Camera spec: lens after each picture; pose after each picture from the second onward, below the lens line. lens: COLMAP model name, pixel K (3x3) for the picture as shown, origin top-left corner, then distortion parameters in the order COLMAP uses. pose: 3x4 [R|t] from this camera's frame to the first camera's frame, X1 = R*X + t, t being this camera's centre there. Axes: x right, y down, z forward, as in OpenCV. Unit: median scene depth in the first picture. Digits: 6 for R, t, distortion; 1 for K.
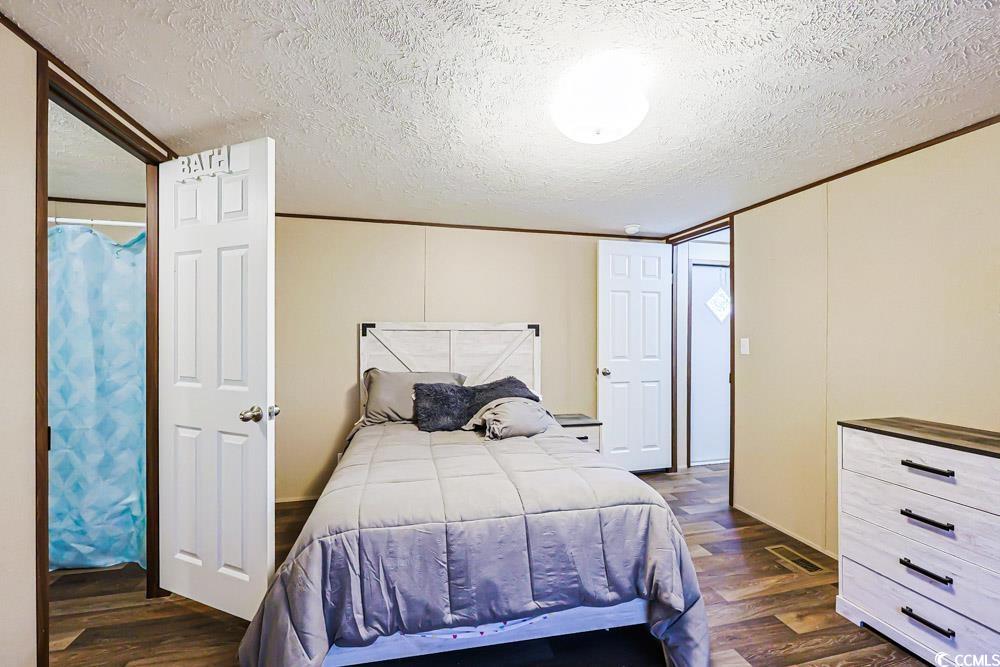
lens RADIAL K [[429.1, 0, 500.0], [0, 429.1, 333.5], [0, 0, 1]] dist [0.000823, 0.000061]
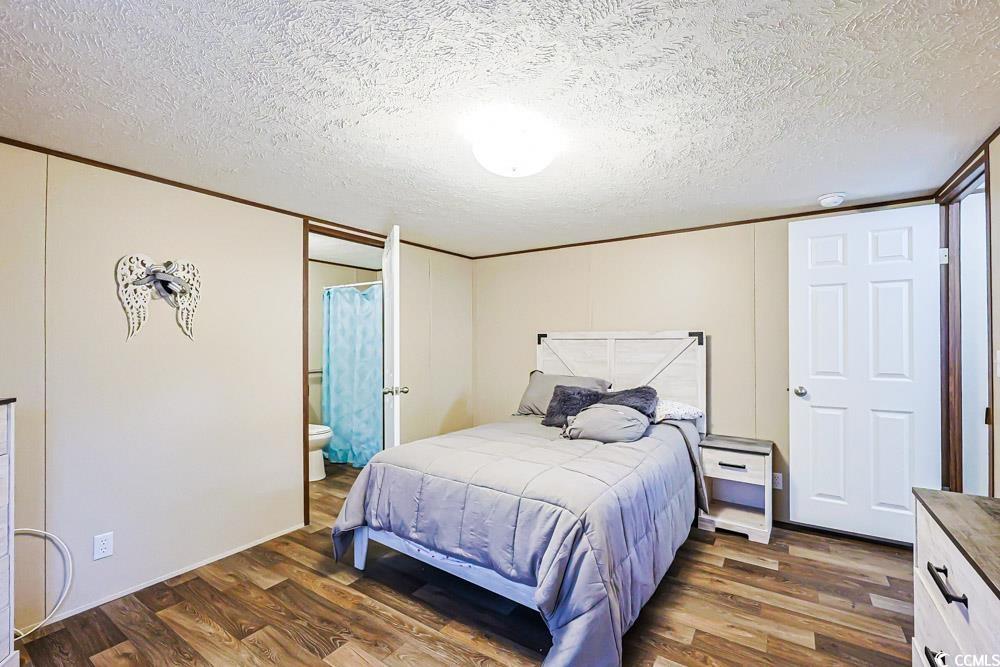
lens RADIAL K [[426.2, 0, 505.7], [0, 426.2, 340.5], [0, 0, 1]] dist [-0.000803, -0.000337]
pose [[0.678308, -0.003991, -0.734767, 0.883316], [0.002726, 0.999992, -0.002915, -0.002504], [0.734773, -0.000026, 0.678313, 0.176764]]
